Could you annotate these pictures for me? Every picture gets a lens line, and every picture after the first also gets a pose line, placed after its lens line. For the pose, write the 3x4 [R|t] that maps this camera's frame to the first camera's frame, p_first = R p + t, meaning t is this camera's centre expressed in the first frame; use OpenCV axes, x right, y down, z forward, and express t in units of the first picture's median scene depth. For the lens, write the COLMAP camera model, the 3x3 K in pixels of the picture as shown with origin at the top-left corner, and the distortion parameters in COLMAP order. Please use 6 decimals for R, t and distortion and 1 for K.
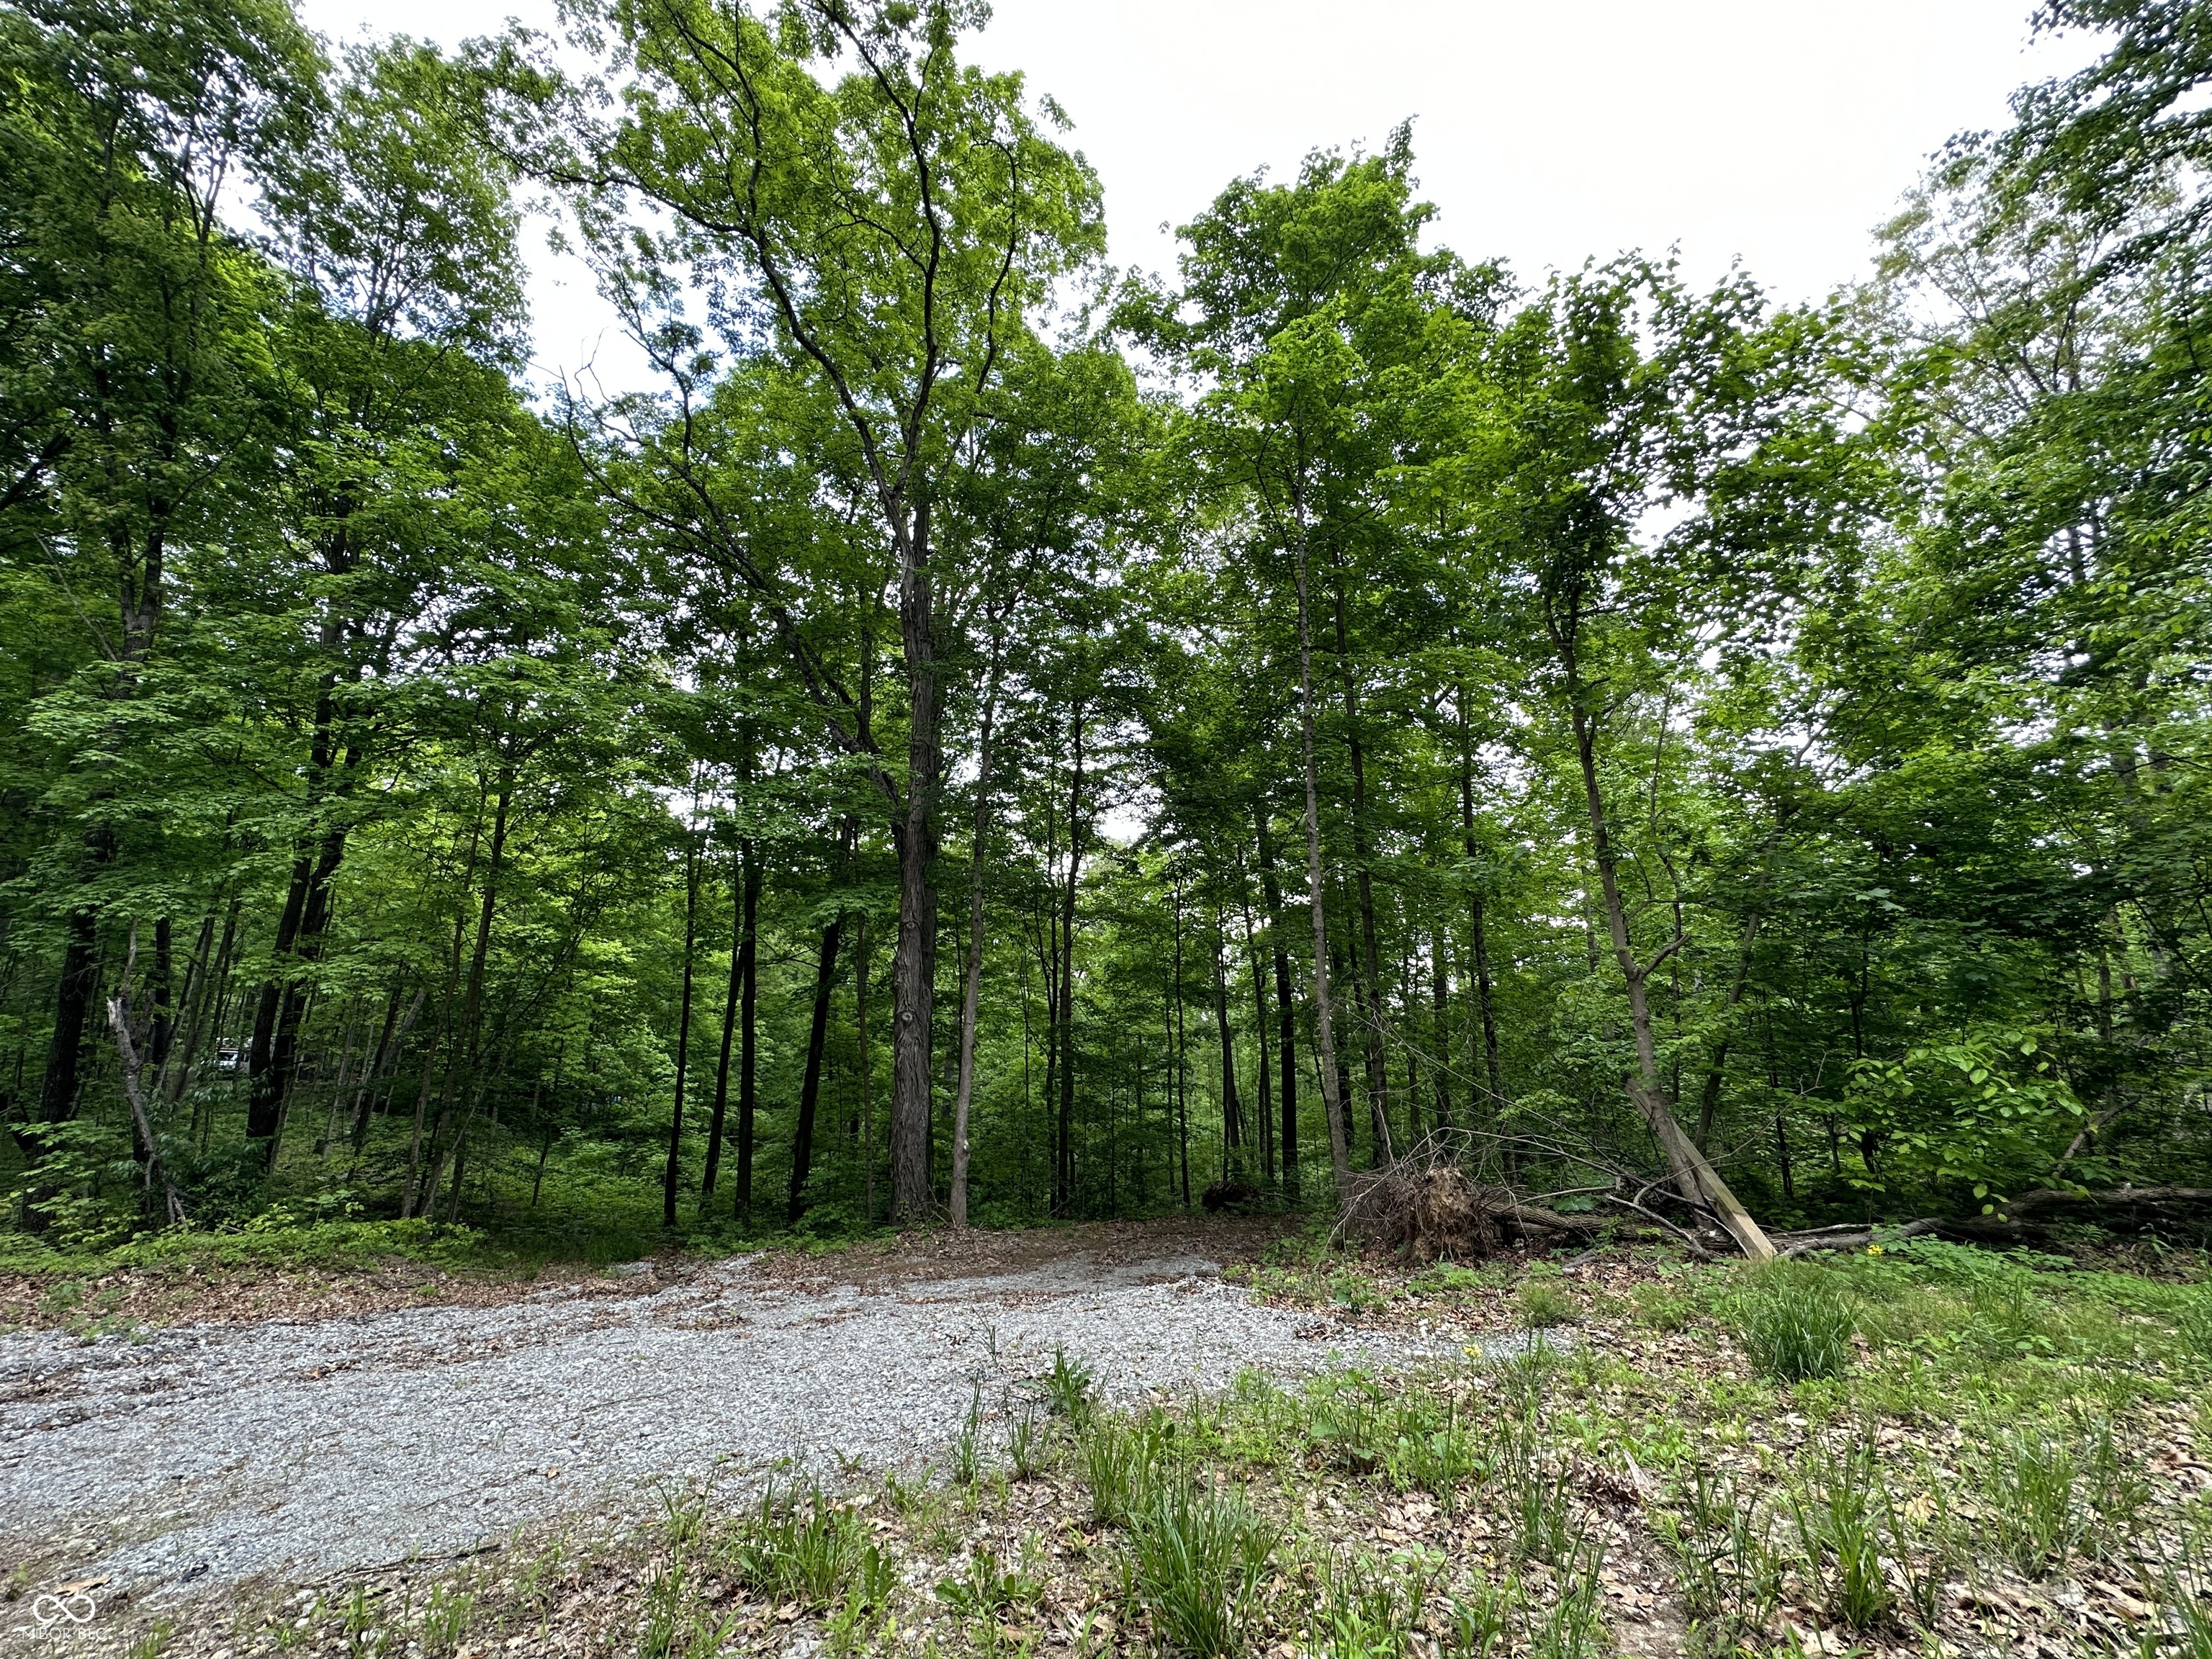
lens RADIAL K [[893.1, 0, 1109.1], [0, 893.1, 816.6], [0, 0, 1]] dist [0.001546, -0.000697]
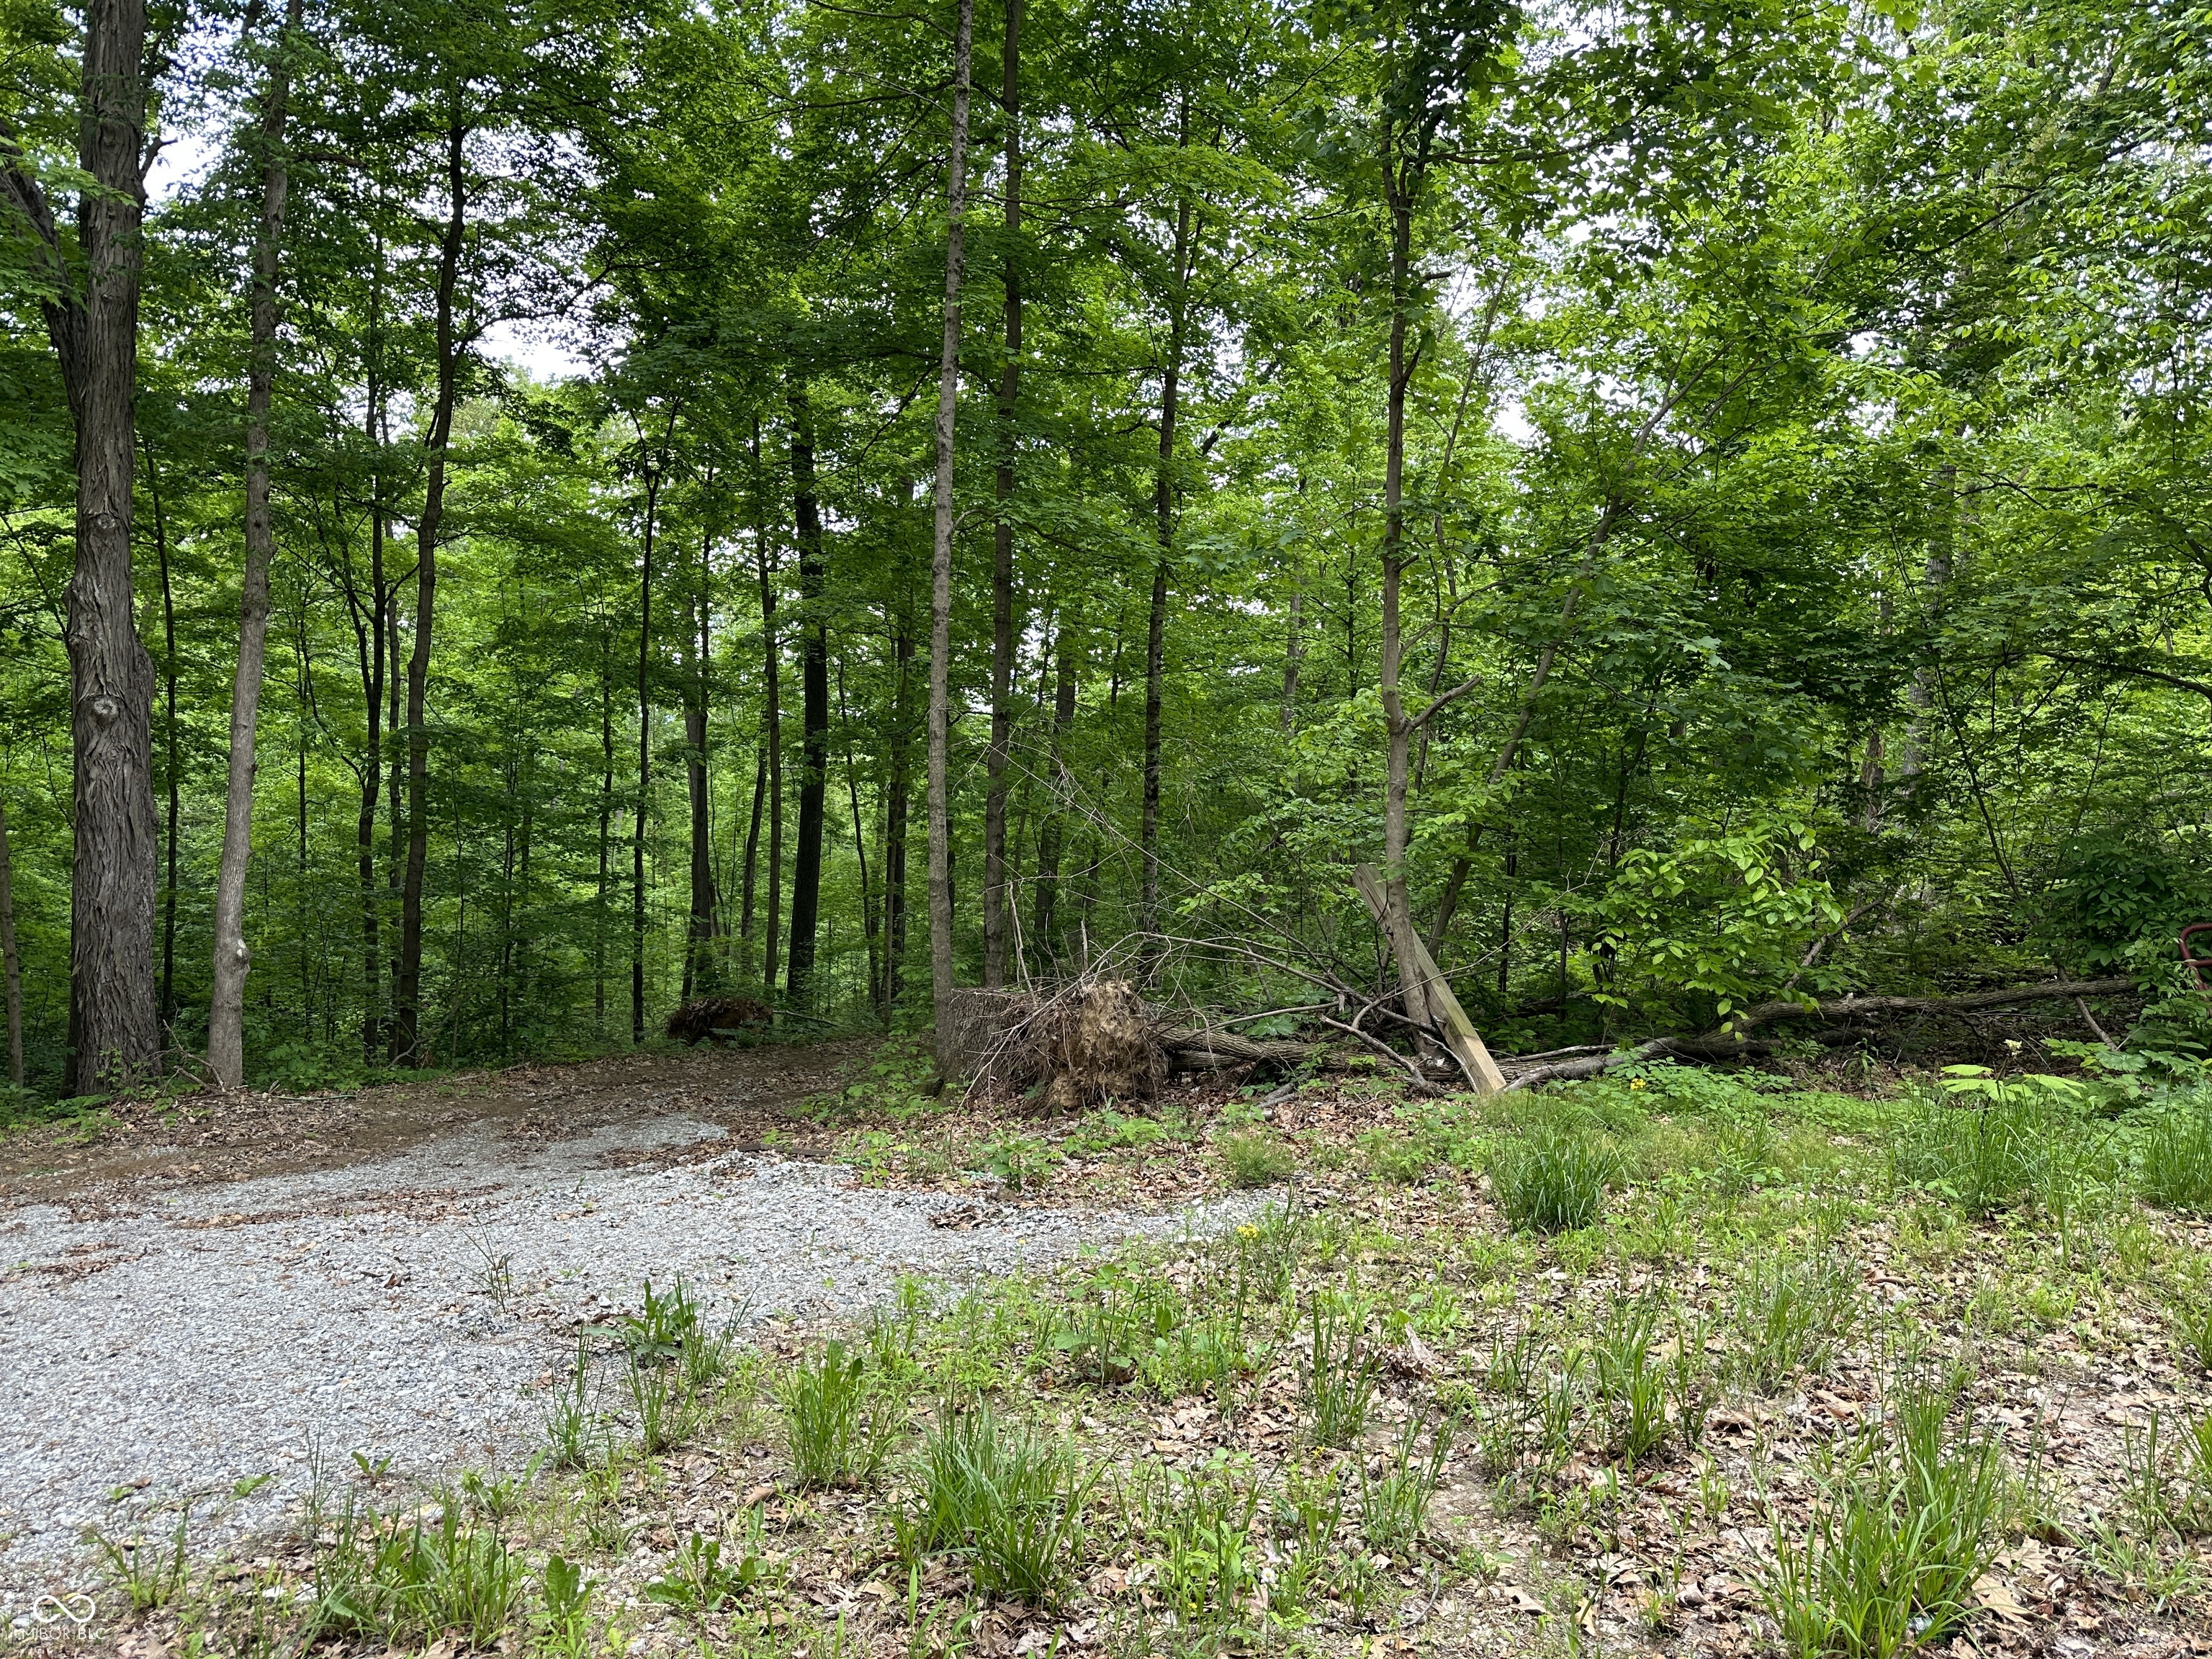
lens RADIAL K [[1569.5, 0, 1143.2], [0, 1569.5, 825.4], [0, 0, 1]] dist [0.035524, -0.029324]
pose [[0.913327, 0.025363, 0.406436, -0.130628], [-0.140509, 0.956394, 0.256064, -0.046599], [-0.382219, -0.290978, 0.877064, -0.040950]]
